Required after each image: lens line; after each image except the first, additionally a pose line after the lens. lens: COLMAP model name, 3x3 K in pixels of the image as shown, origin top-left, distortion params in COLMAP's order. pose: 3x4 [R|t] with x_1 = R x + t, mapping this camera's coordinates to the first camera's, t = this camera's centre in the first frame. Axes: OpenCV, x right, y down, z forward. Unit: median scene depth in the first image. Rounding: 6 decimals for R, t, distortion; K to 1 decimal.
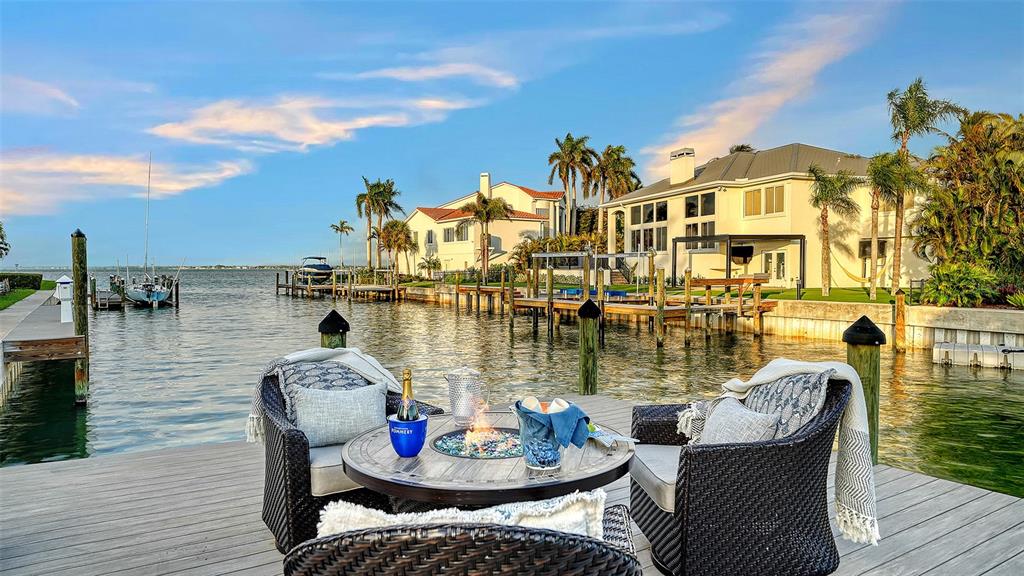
lens RADIAL K [[637.6, 0, 512.0], [0, 637.6, 288.0], [0, 0, 1]] dist [0.006298, 0.000743]
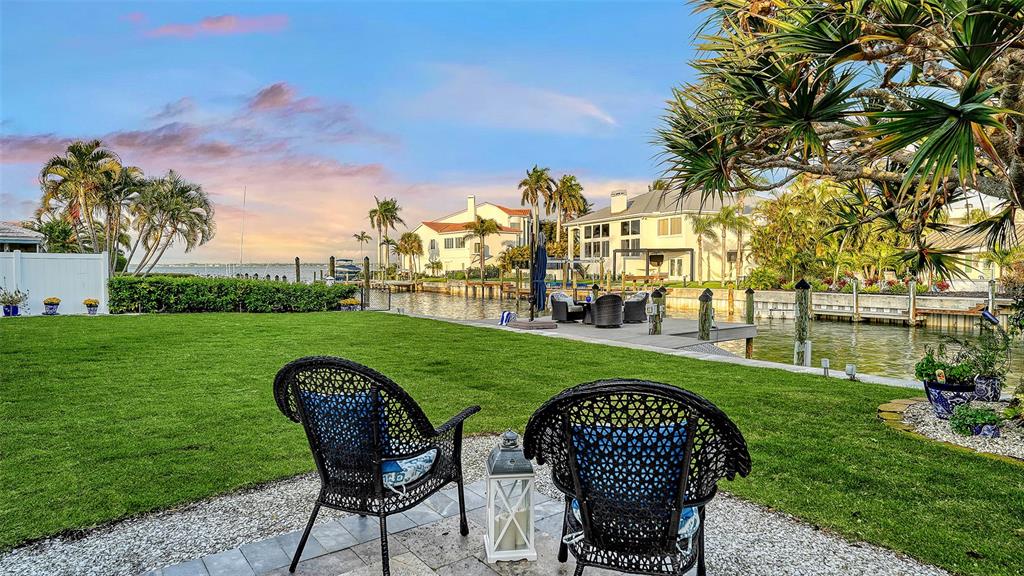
lens RADIAL K [[585.7, 0, 512.0], [0, 585.7, 288.0], [0, 0, 1]] dist [0.018799, 0.000004]
pose [[0.996457, -0.005597, 0.083923, -0.077470], [0.004883, 0.999950, 0.008715, 0.001417], [-0.083967, -0.008274, 0.996434, -0.272778]]
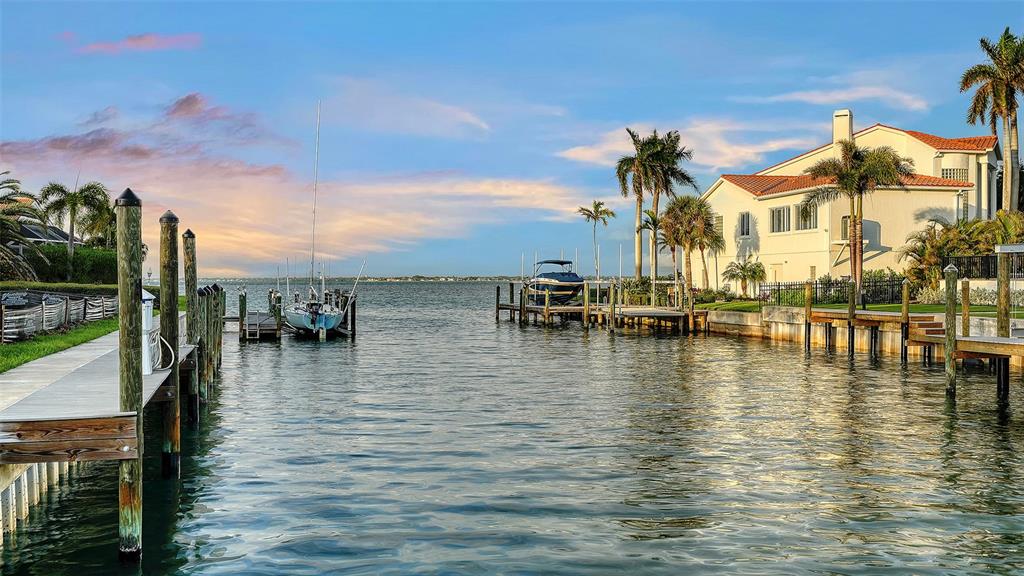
lens RADIAL K [[988.5, 0, 512.0], [0, 988.5, 288.0], [0, 0, 1]] dist [0.019268, 0.006110]
pose [[0.944705, 0.001488, -0.327919, -0.038600], [-0.008989, 0.999731, -0.021359, -0.001223], [0.327799, 0.023125, 0.944464, 0.093503]]
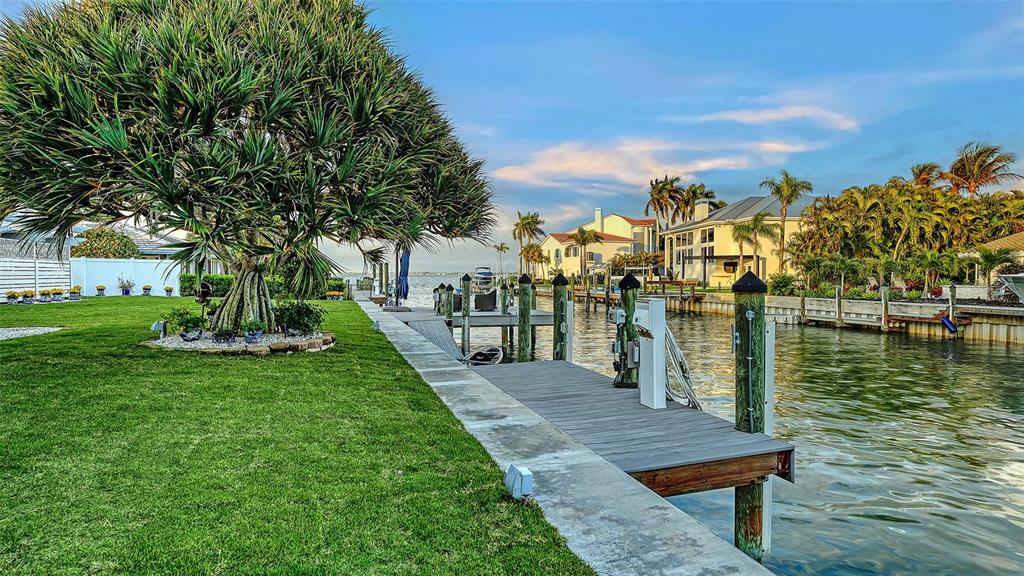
lens RADIAL K [[567.9, 0, 512.0], [0, 567.9, 288.0], [0, 0, 1]] dist [-0.000612, -0.000239]
pose [[0.962683, 0.009011, -0.270481, 0.146261], [-0.010982, 0.999923, -0.005775, 0.009502], [0.270408, 0.008531, 0.962708, -0.337039]]
